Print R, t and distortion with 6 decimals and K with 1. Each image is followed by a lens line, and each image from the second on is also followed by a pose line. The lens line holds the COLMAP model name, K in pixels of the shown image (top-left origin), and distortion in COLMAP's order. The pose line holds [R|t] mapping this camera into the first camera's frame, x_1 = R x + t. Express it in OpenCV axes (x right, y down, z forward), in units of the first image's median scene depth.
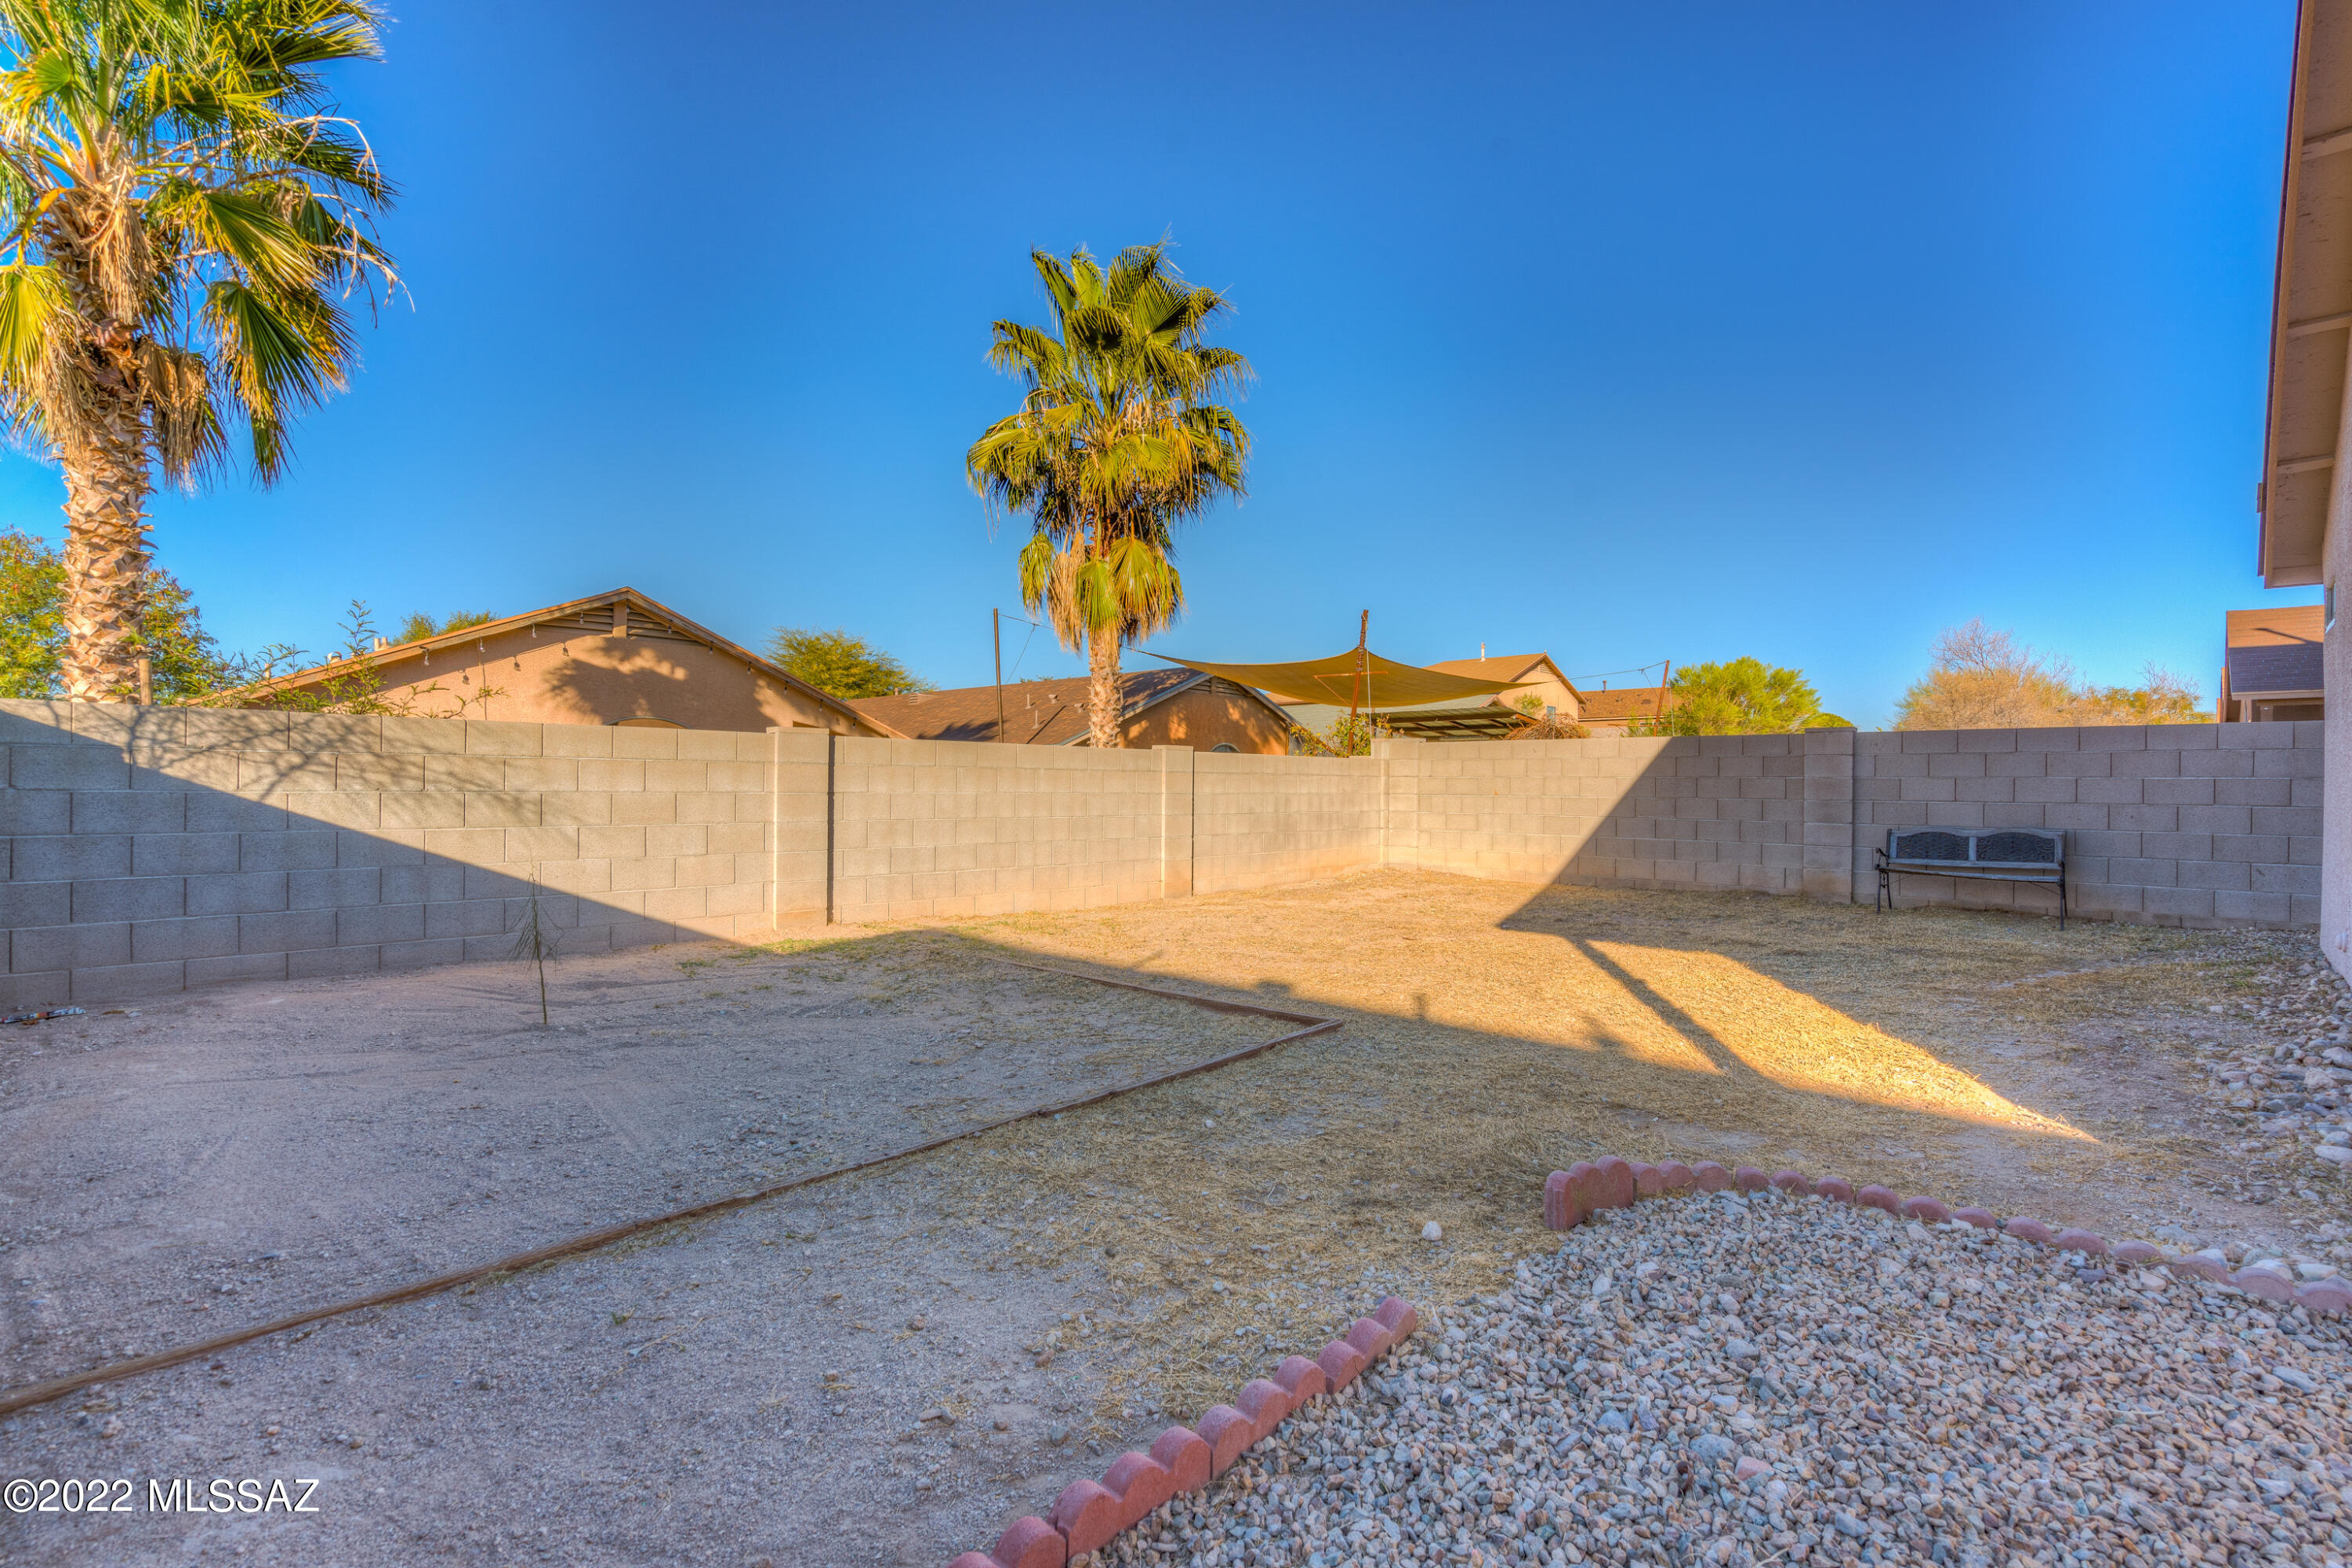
lens RADIAL K [[1058.0, 0, 1135.4], [0, 1058.0, 792.6], [0, 0, 1]] dist [-0.008849, 0.002750]
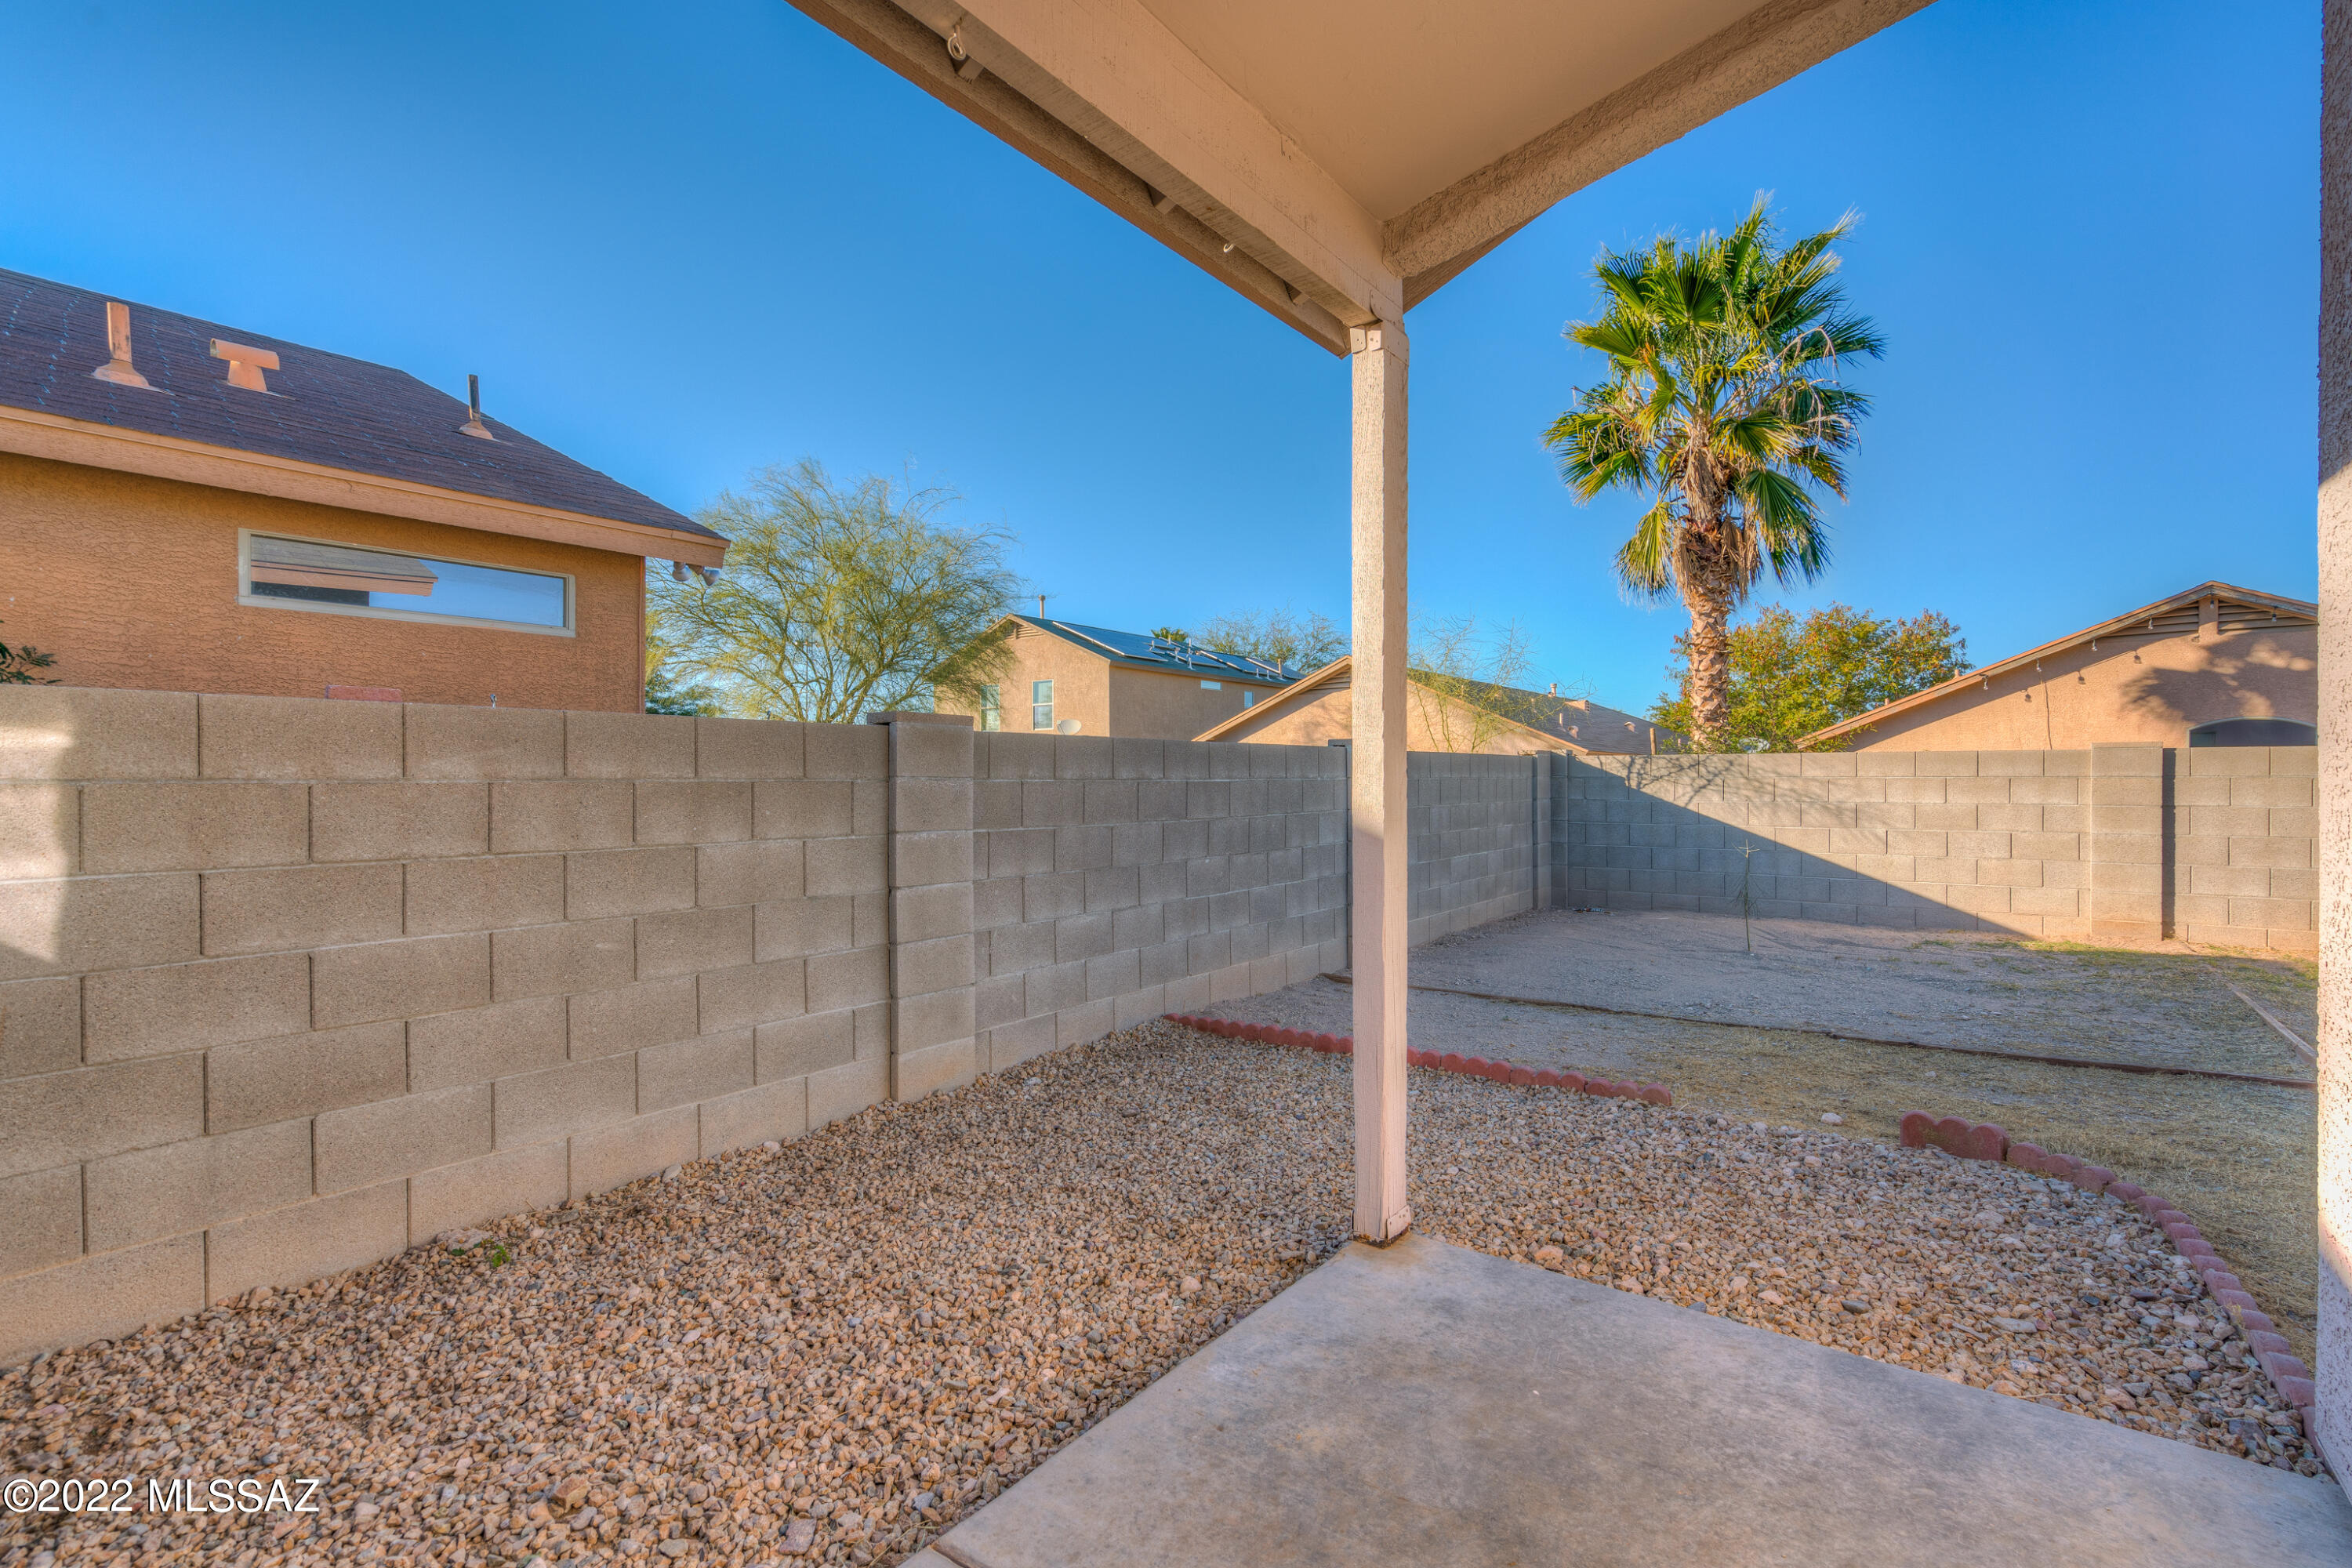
lens RADIAL K [[1058.0, 0, 1188.6], [0, 1058.0, 781.6], [0, 0, 1]] dist [-0.008849, 0.002750]
pose [[0.140986, -0.007291, -0.989985, 0.549959], [-0.004327, 0.999959, -0.007981, -0.011391], [0.990002, 0.005409, 0.140948, -0.044029]]
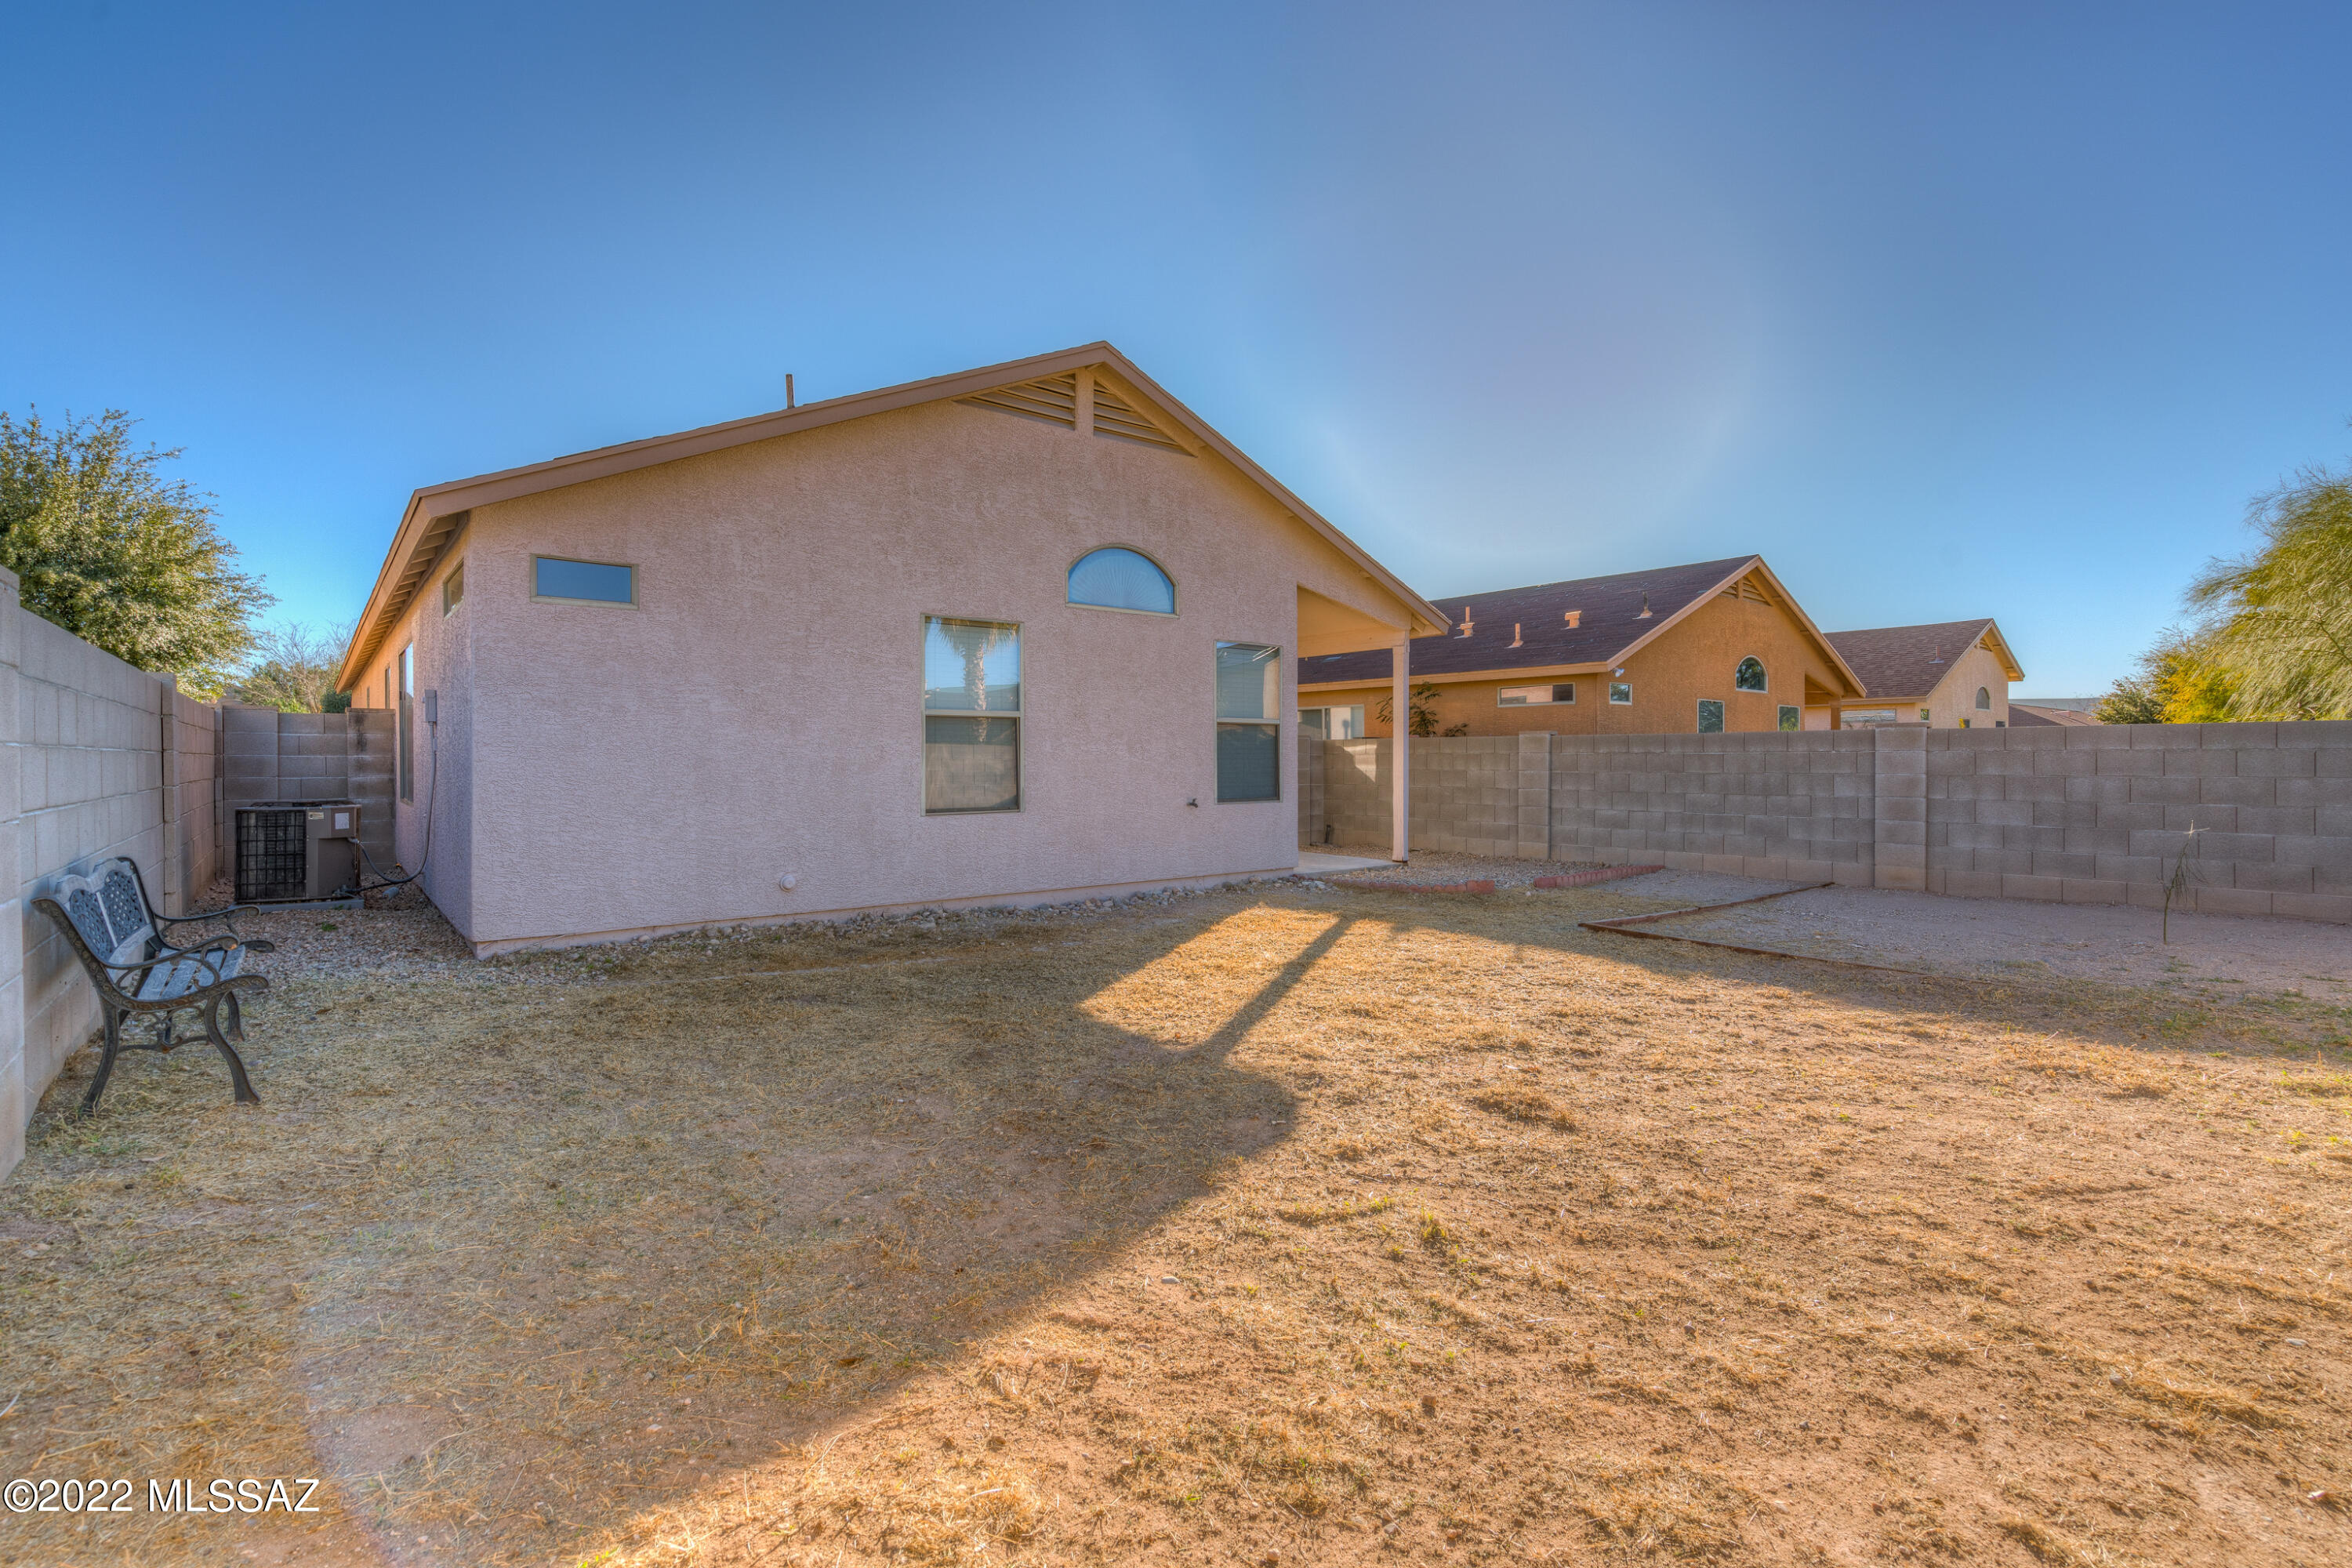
lens RADIAL K [[1058.0, 0, 1168.5], [0, 1058.0, 767.2], [0, 0, 1]] dist [-0.008849, 0.002750]
pose [[-0.994096, -0.008859, 0.108140, 0.374011], [-0.007010, 0.999823, 0.017468, -0.018663], [-0.108276, 0.016607, -0.993982, 1.533856]]
